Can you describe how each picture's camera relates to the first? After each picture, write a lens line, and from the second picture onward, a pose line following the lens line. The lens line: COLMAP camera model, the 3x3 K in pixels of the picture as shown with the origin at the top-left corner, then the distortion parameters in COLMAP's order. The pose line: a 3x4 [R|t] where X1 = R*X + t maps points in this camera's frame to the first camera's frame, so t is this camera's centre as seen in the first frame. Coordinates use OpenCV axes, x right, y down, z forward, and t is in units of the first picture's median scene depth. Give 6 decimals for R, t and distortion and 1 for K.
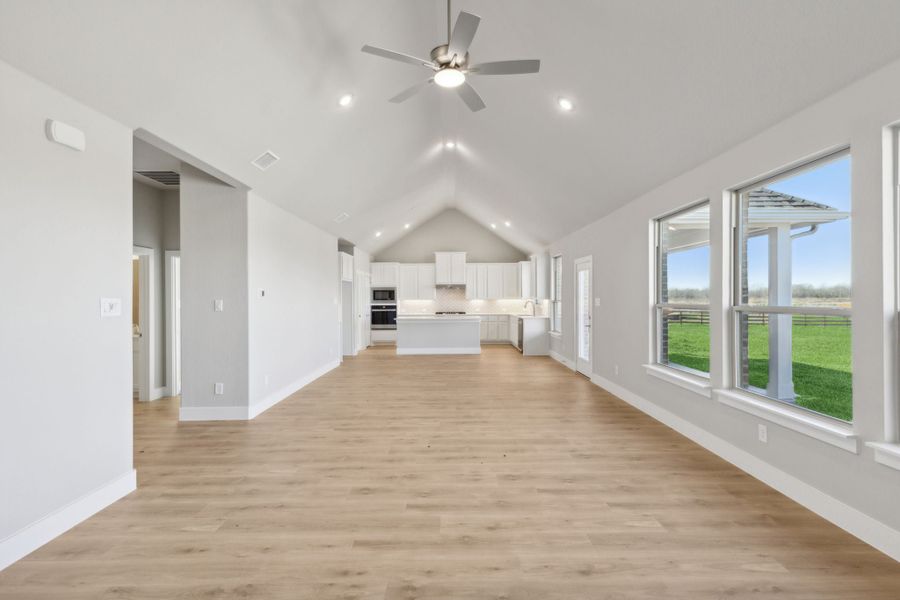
lens RADIAL K [[426.3, 0, 445.8], [0, 426.3, 295.0], [0, 0, 1]] dist [0.014097, -0.003128]
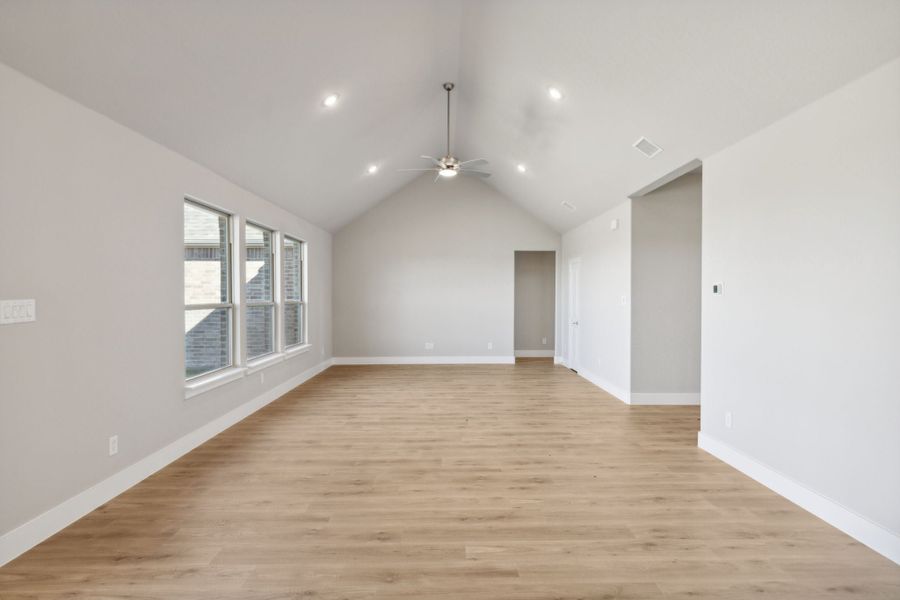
lens RADIAL K [[468.8, 0, 470.6], [0, 468.8, 297.7], [0, 0, 1]] dist [-0.007482, -0.001003]
pose [[-0.998311, 0.007827, -0.057563, 0.018886], [0.007989, 0.999965, -0.002579, 0.010875], [0.057541, -0.003035, -0.998339, 1.864616]]
